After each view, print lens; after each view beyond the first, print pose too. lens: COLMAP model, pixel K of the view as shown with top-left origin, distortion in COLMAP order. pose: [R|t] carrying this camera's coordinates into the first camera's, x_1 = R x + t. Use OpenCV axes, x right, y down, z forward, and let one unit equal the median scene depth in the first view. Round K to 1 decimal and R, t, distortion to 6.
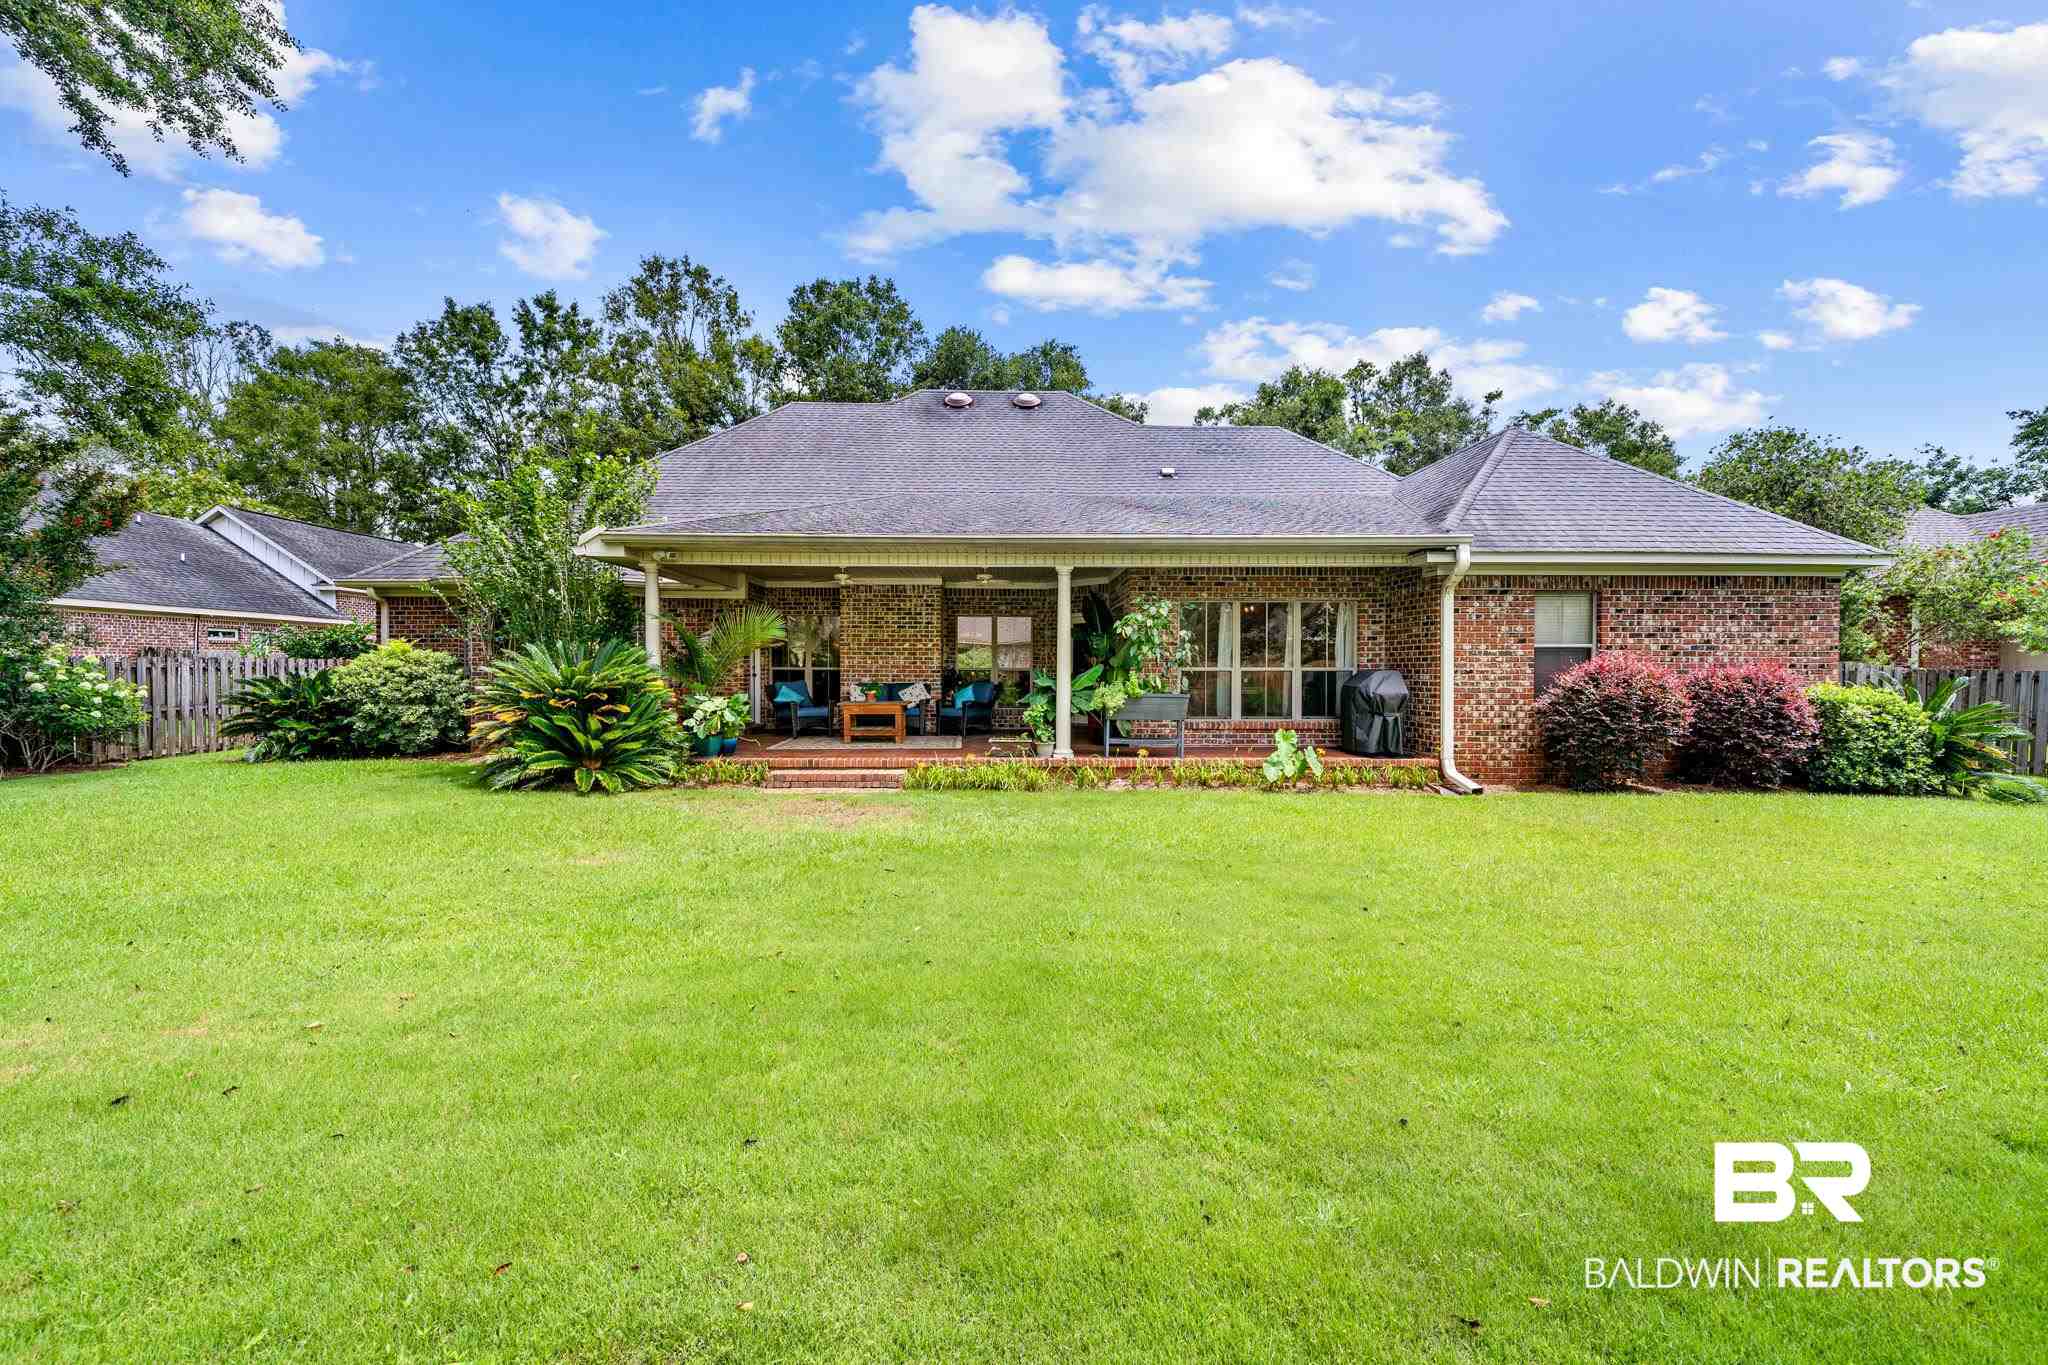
lens RADIAL K [[811.7, 0, 1024.0], [0, 811.7, 682.5], [0, 0, 1]] dist [0.000482, 0.000348]
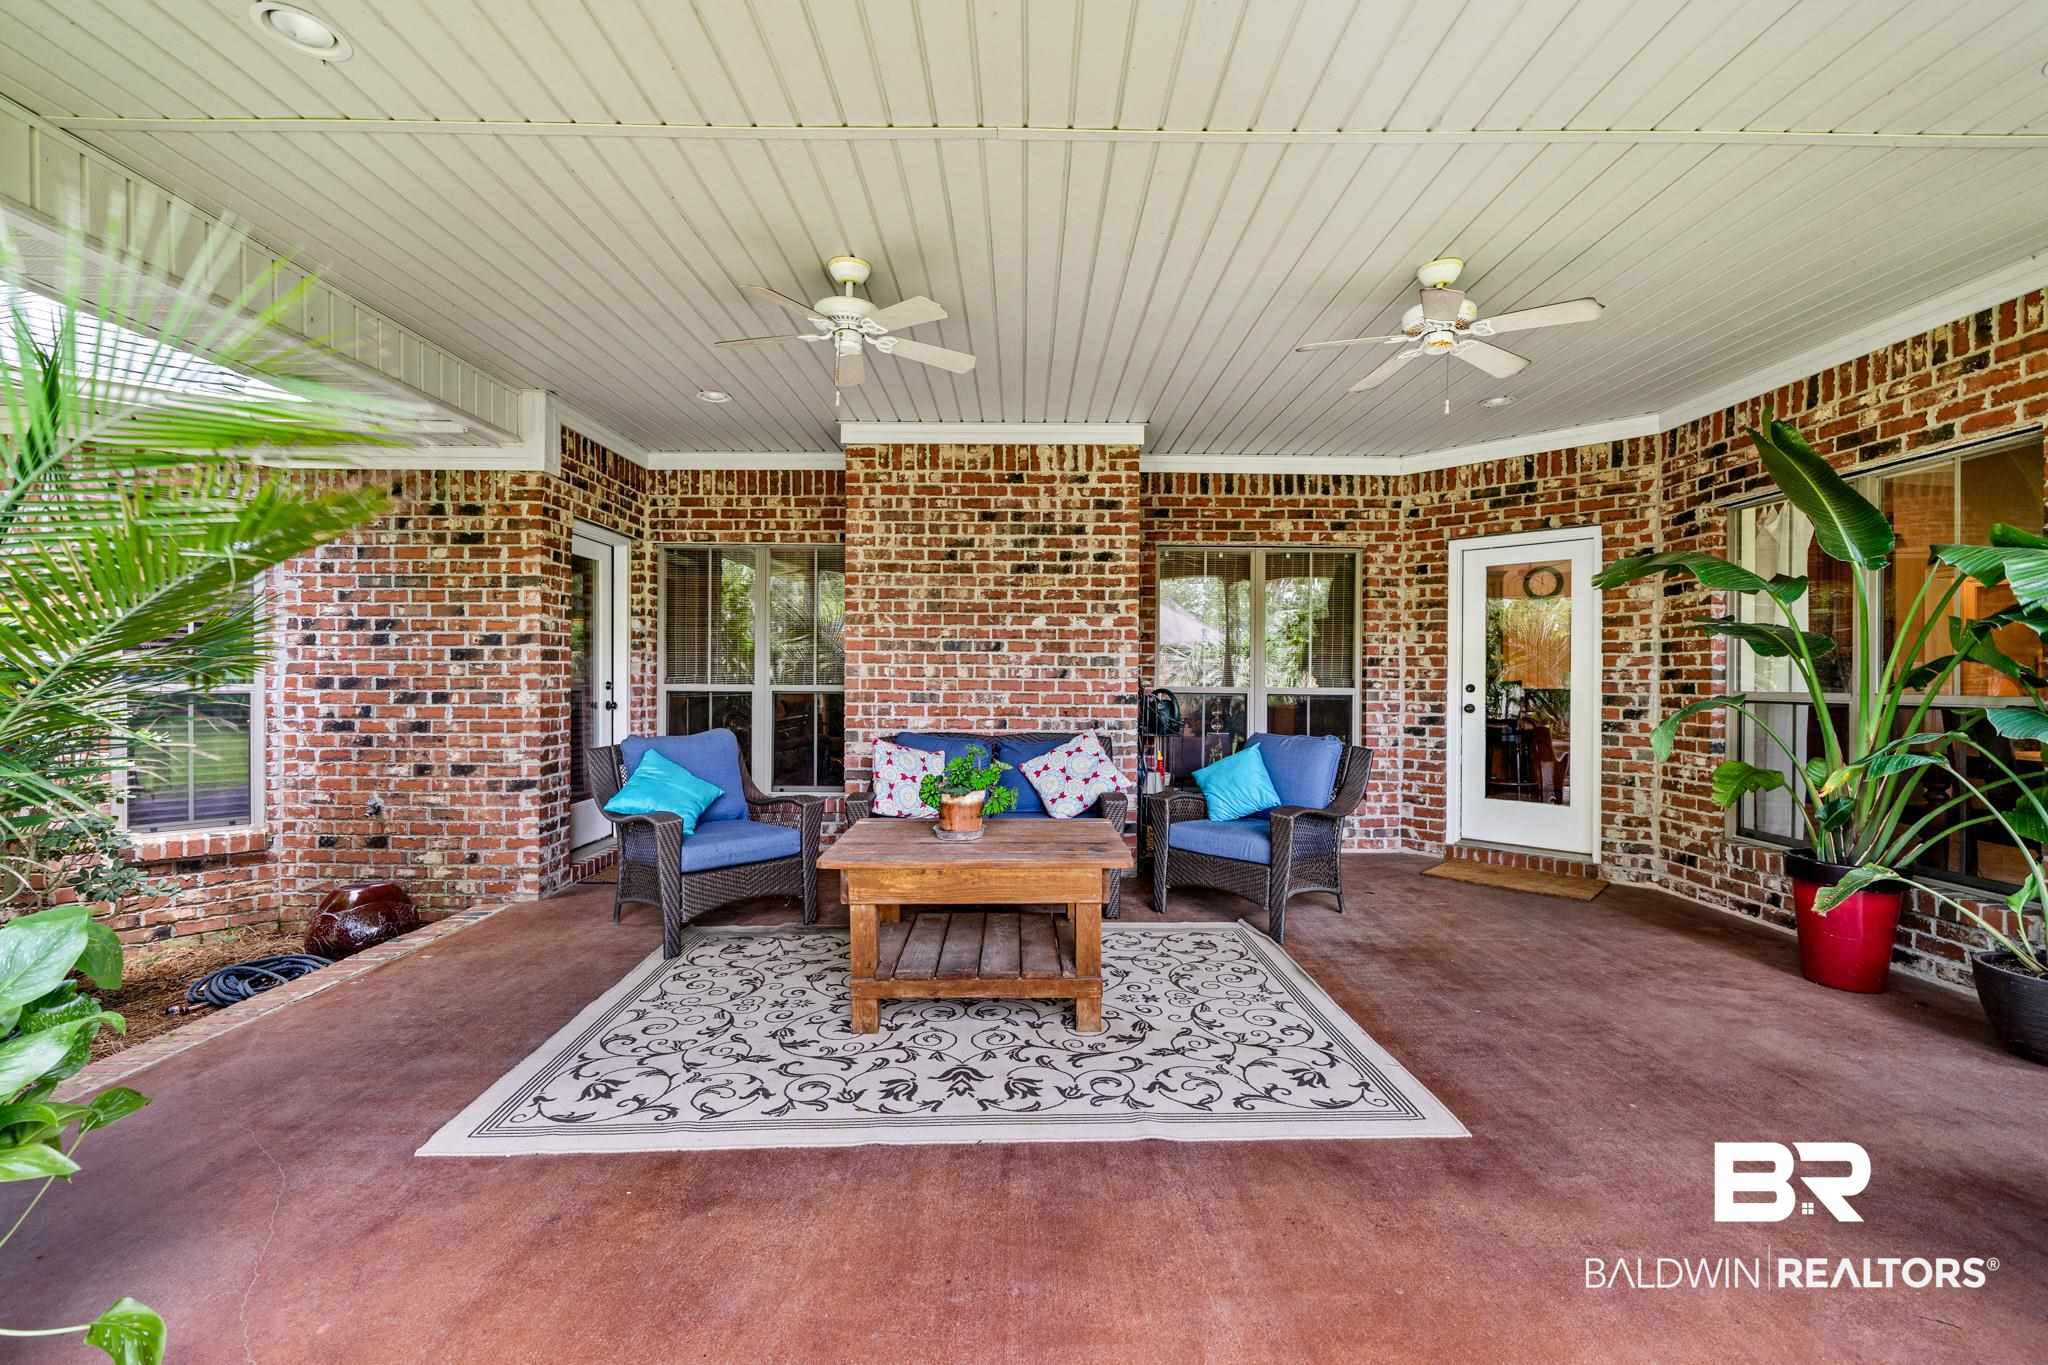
lens RADIAL K [[838.8, 0, 1028.3], [0, 838.8, 697.2], [0, 0, 1]] dist [-0.001889, -0.000073]
pose [[0.999648, 0.003282, -0.026323, -0.192915], [-0.003325, 0.999993, -0.001593, -0.019657], [0.026318, 0.001680, 0.999652, 0.892966]]
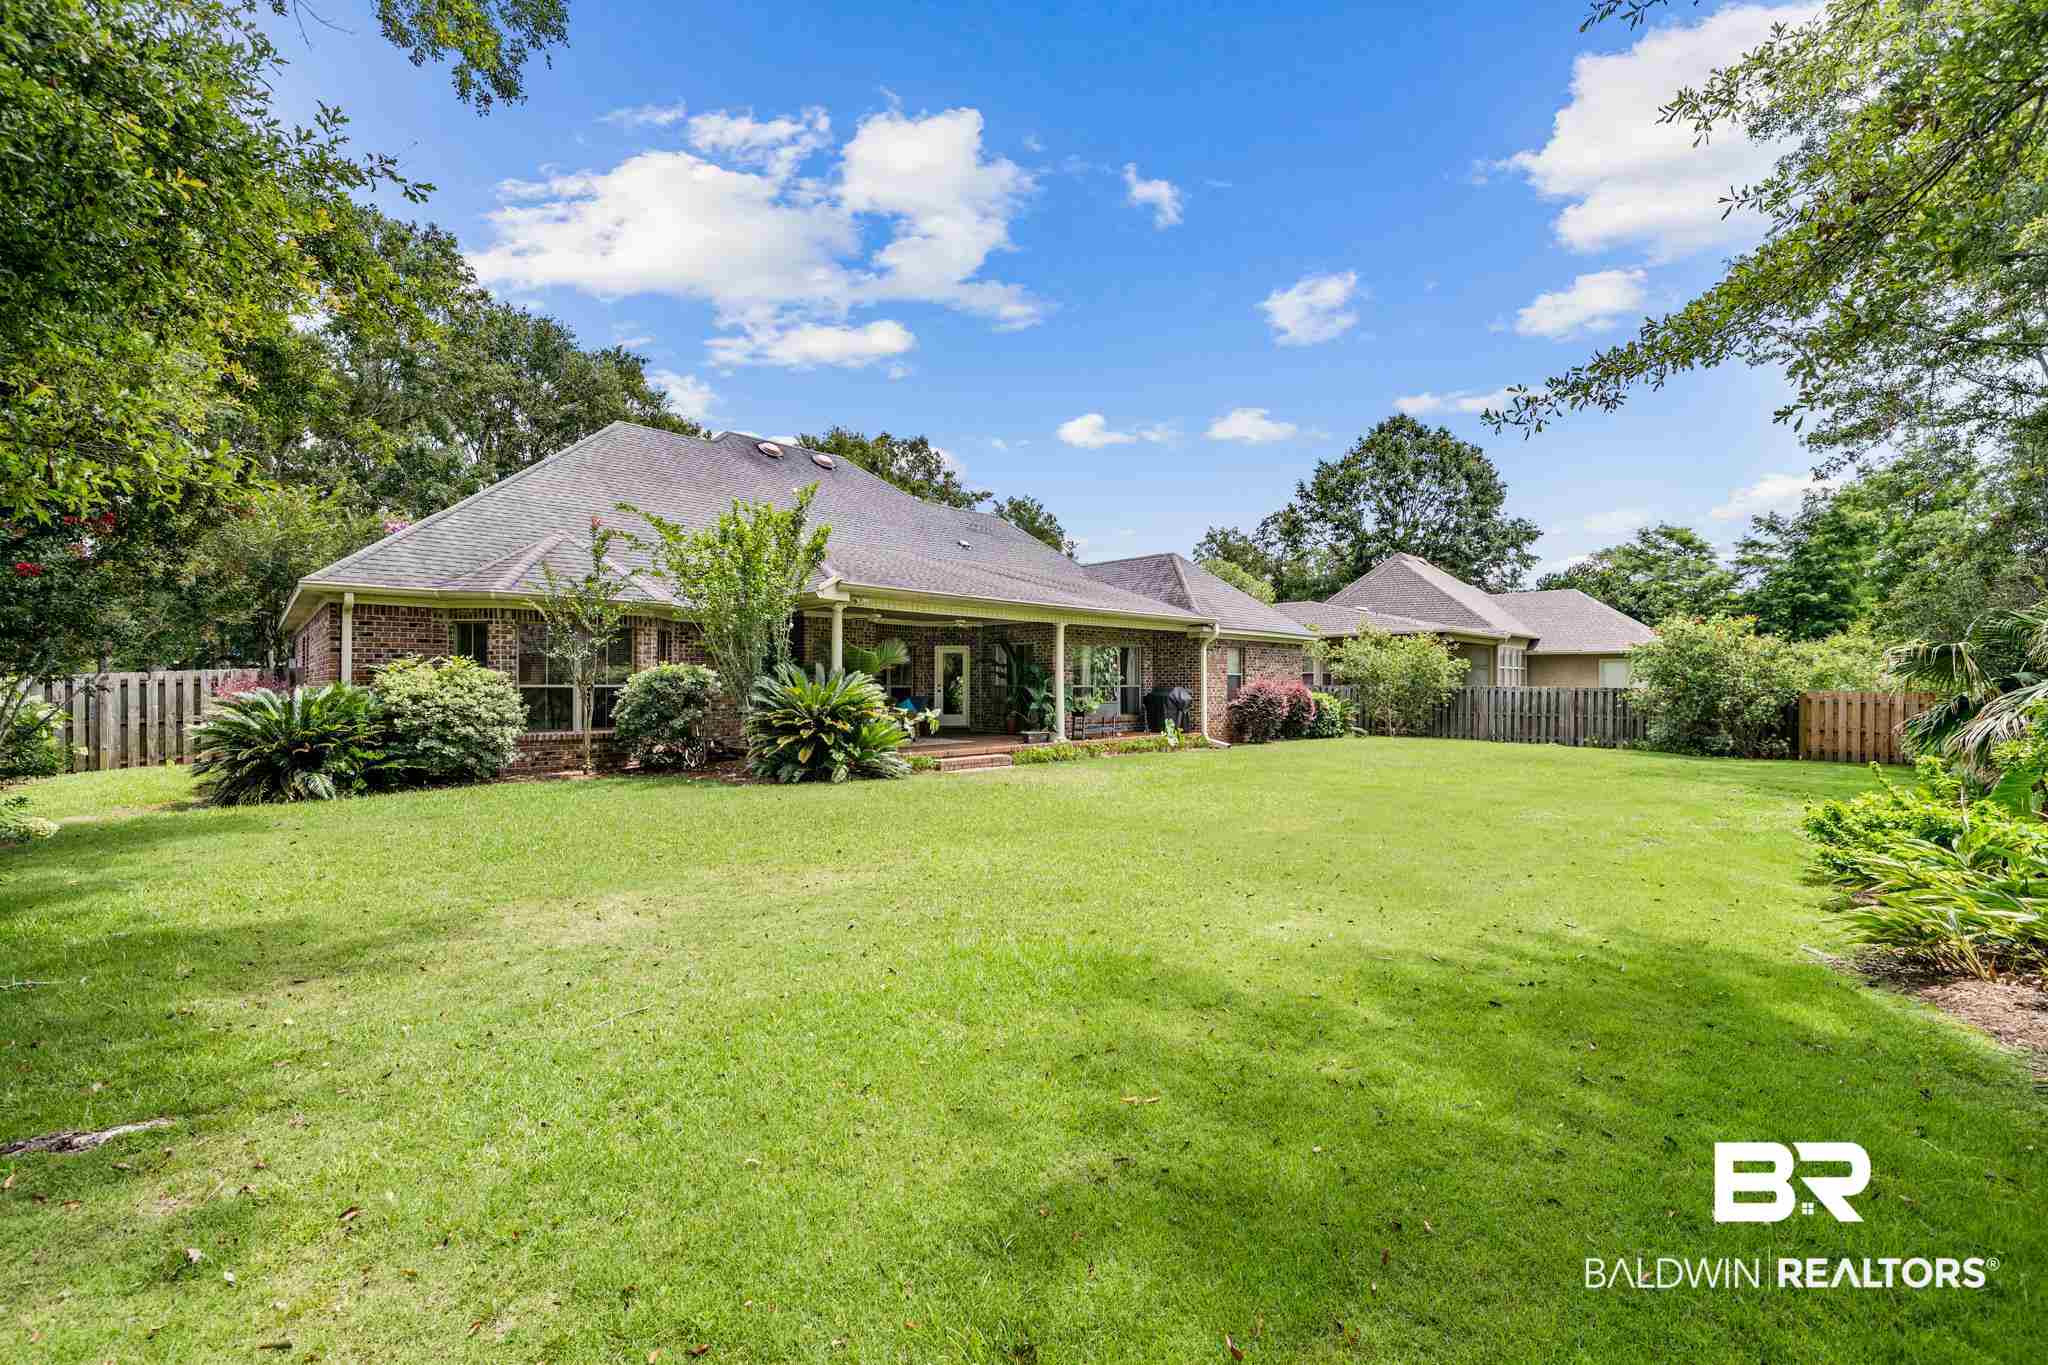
lens RADIAL K [[811.7, 0, 1024.0], [0, 811.7, 682.5], [0, 0, 1]] dist [0.000482, 0.000348]
pose [[0.732386, 0.000688, 0.680890, -1.104840], [0.012487, 0.999818, -0.014442, -0.002482], [-0.680776, 0.019080, 0.732243, -0.128041]]
